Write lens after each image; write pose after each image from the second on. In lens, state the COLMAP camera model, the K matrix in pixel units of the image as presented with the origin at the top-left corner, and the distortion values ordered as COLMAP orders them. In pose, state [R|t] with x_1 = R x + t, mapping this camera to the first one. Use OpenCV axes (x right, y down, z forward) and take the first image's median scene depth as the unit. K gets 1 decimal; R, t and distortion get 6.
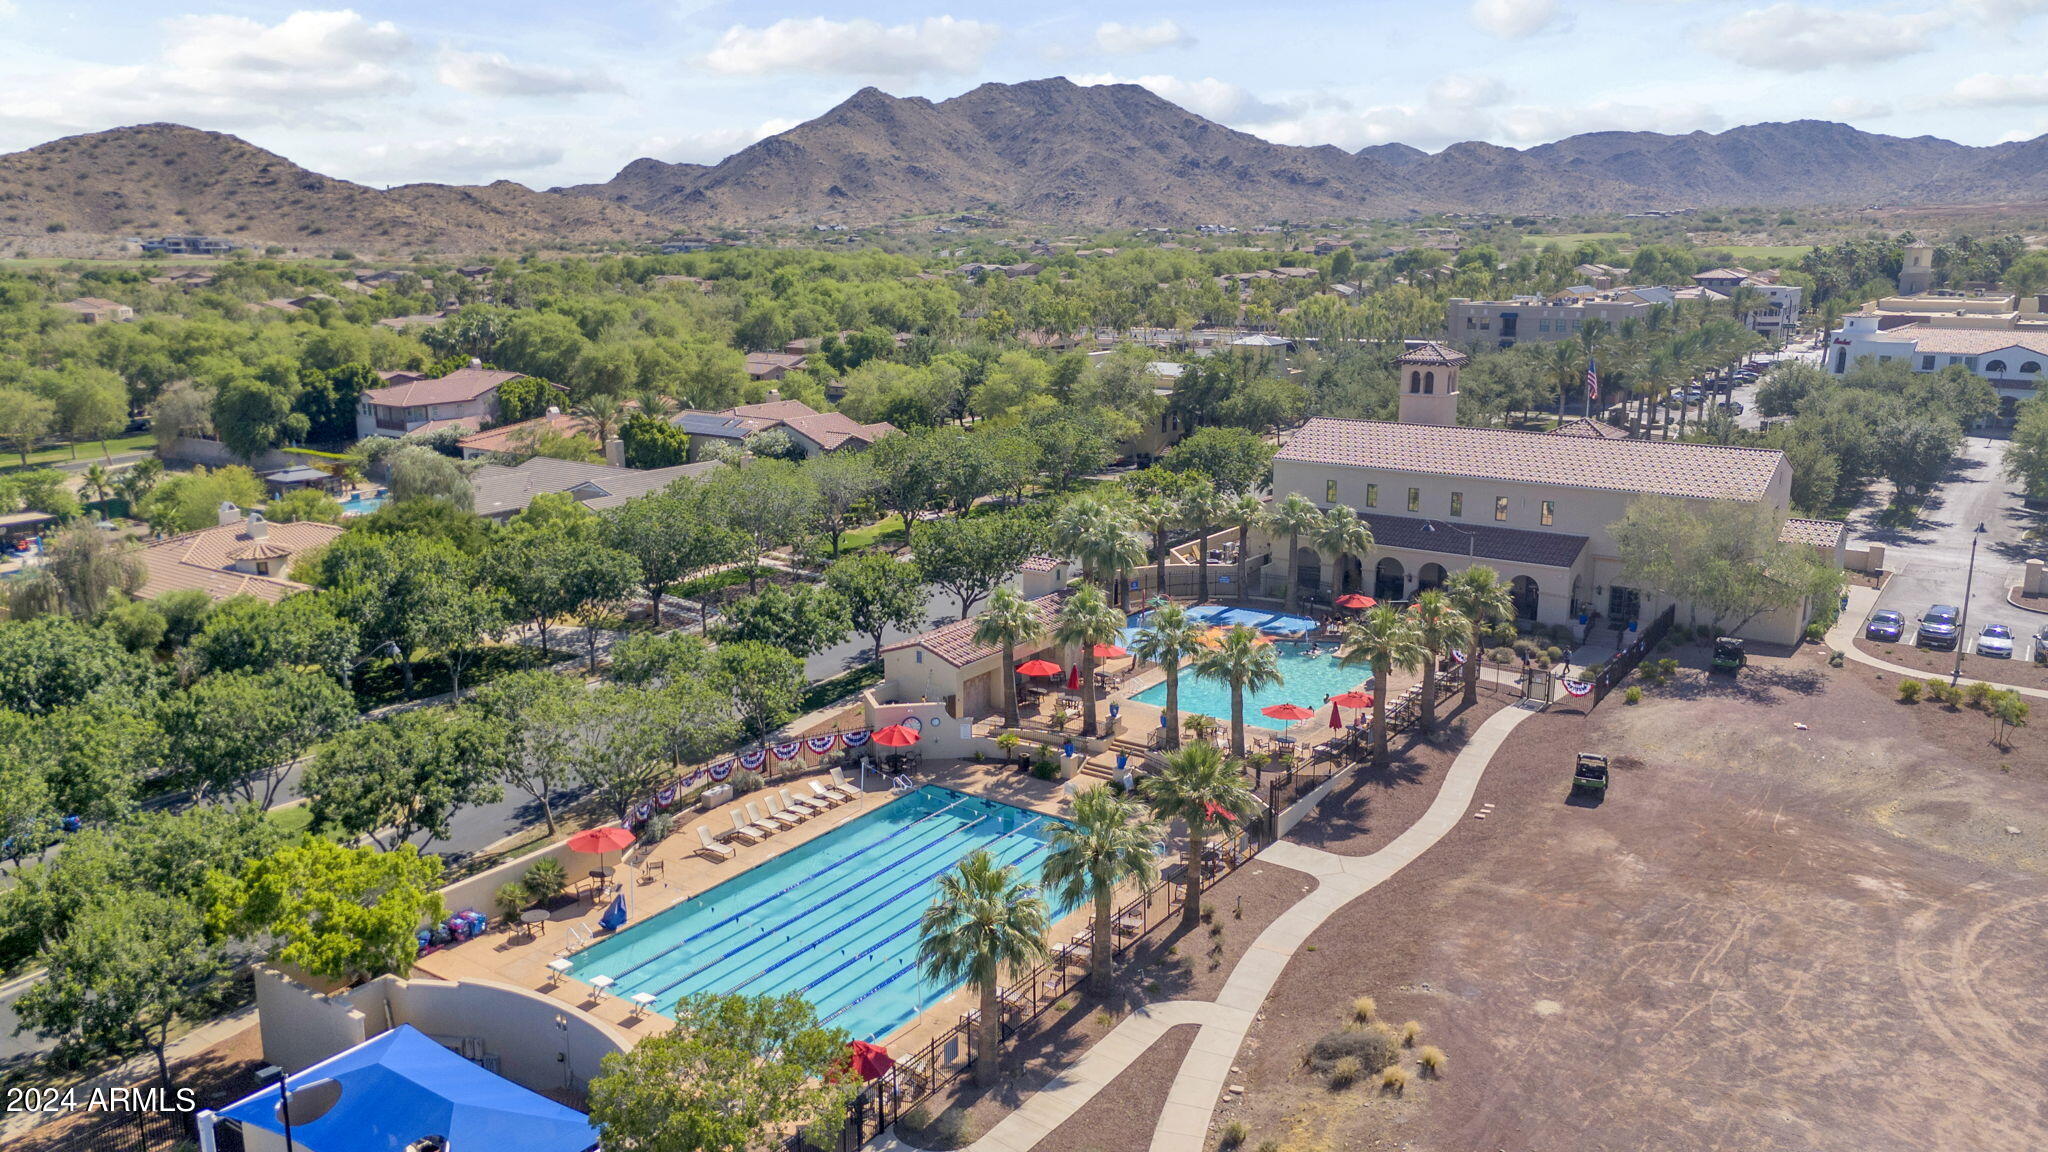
lens RADIAL K [[1537.9, 0, 1024.0], [0, 1537.9, 576.0], [0, 0, 1]] dist [-0.001605, -0.001354]
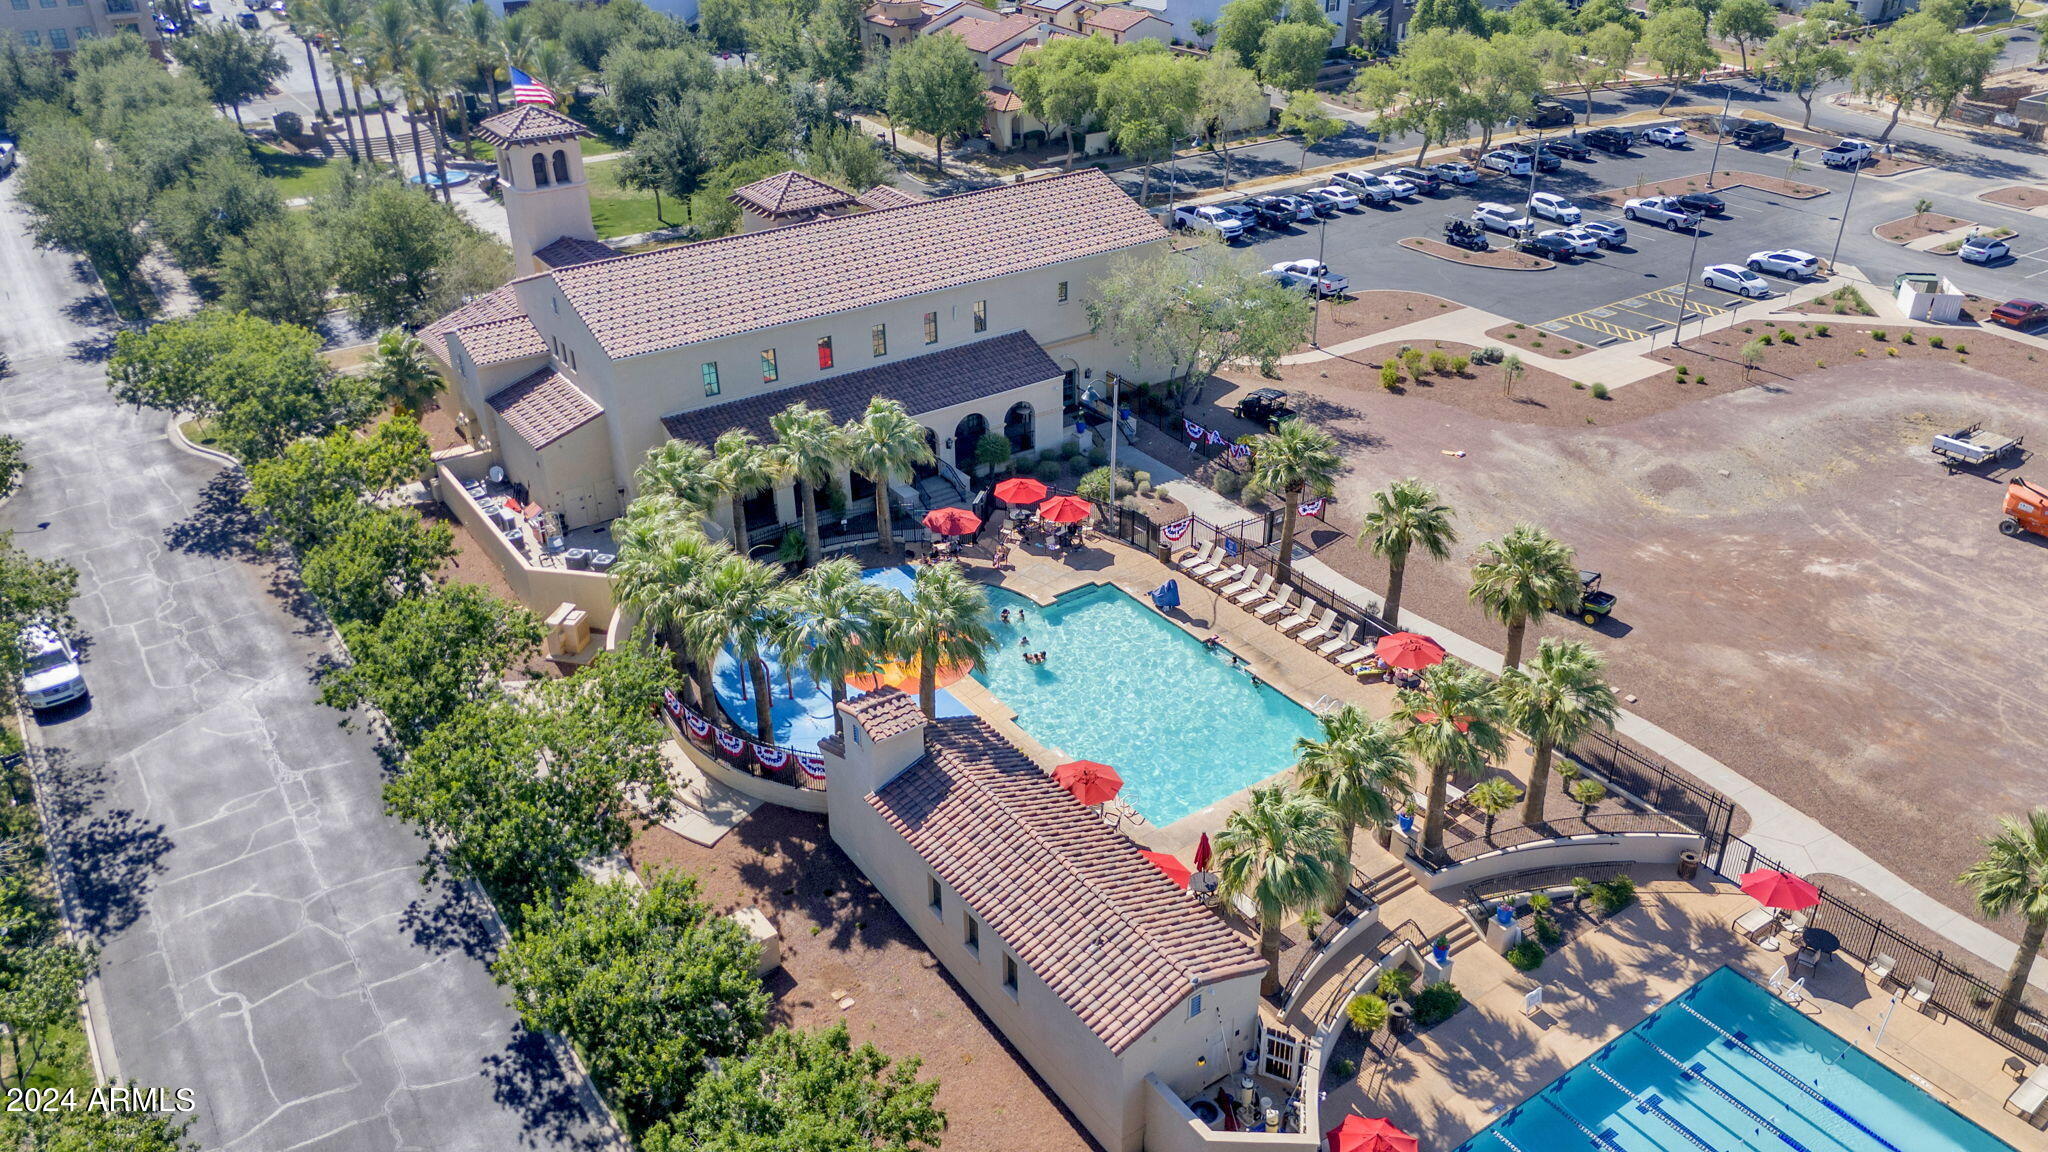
lens RADIAL K [[1537.9, 0, 1024.0], [0, 1537.9, 576.0], [0, 0, 1]] dist [-0.001605, -0.001354]
pose [[0.360300, -0.441105, 0.821955, -0.435421], [0.223776, 0.896277, 0.382899, -0.269621], [-0.905598, 0.045975, 0.421637, 0.841040]]
